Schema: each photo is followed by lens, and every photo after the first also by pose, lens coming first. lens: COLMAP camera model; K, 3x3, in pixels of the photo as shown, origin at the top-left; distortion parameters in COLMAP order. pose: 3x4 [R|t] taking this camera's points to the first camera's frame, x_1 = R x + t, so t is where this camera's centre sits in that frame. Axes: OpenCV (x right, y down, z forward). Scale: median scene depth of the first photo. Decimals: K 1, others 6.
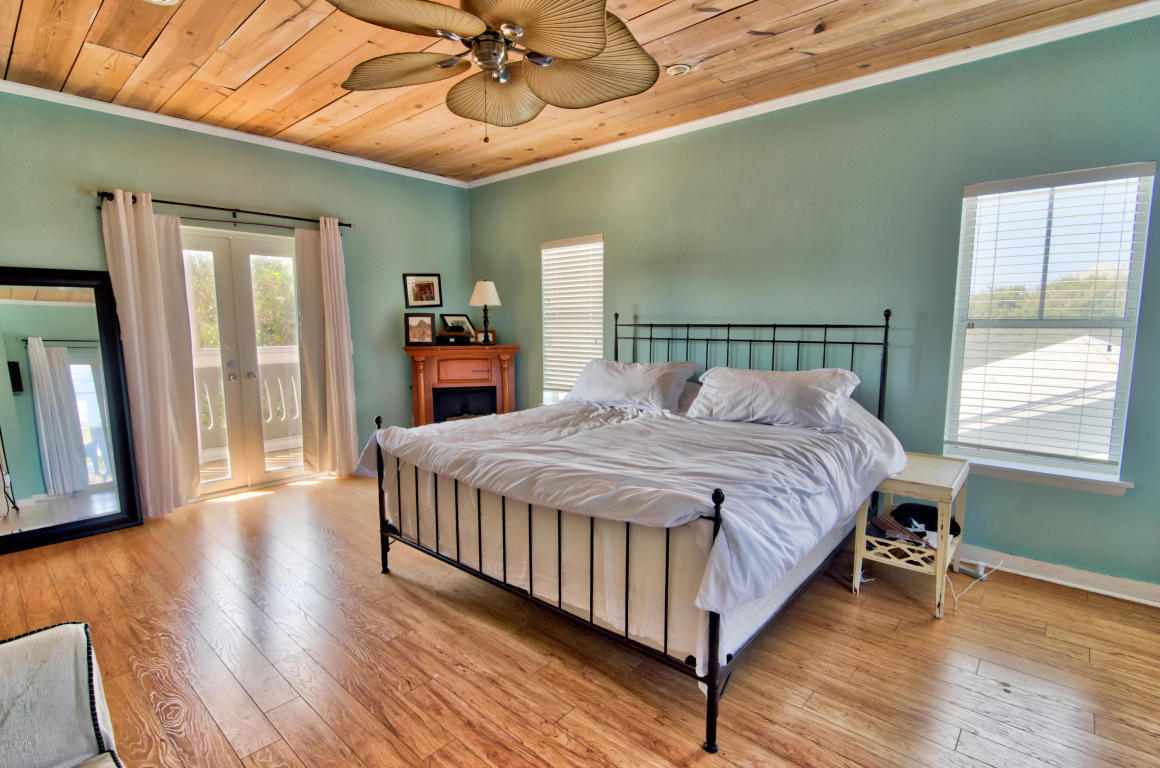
lens RADIAL K [[558.2, 0, 584.9], [0, 558.2, 389.1], [0, 0, 1]] dist [-0.001186, -0.000354]
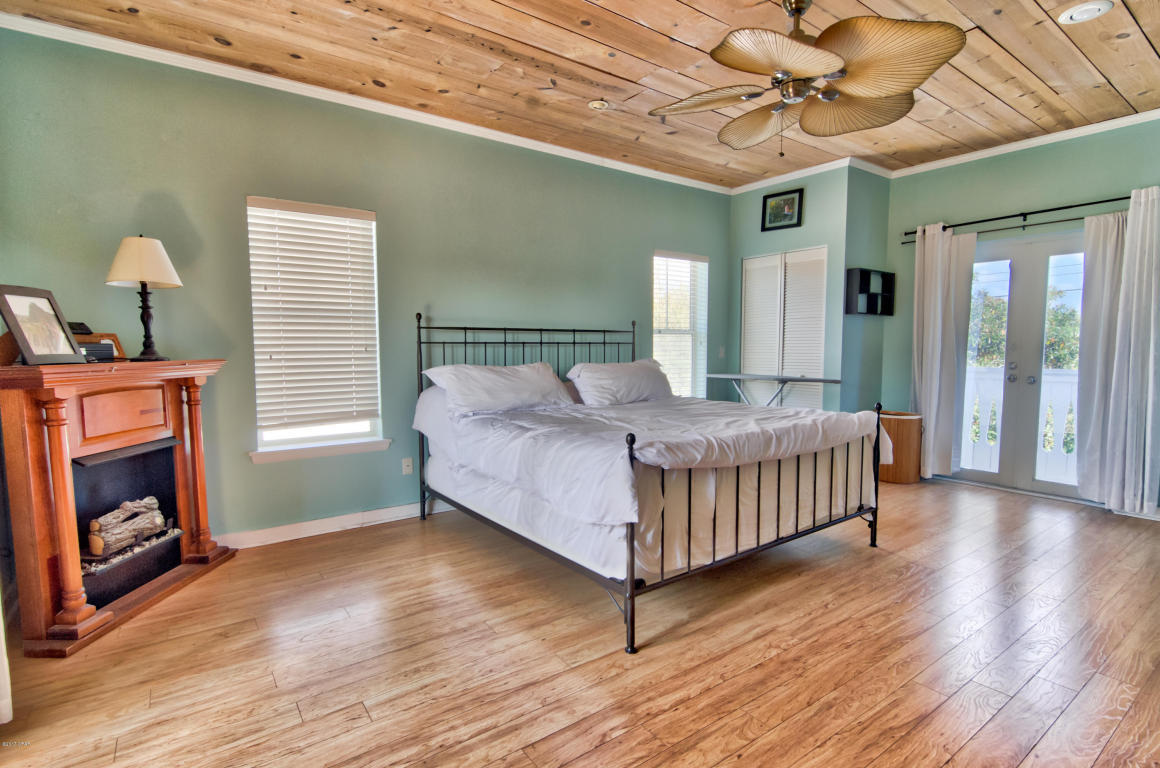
lens RADIAL K [[558.2, 0, 584.9], [0, 558.2, 389.1], [0, 0, 1]] dist [-0.001186, -0.000354]
pose [[0.224672, -0.074484, 0.971584, -0.948652], [0.118389, 0.991775, 0.048655, -0.046345], [-0.967216, 0.104093, 0.231642, 0.774549]]
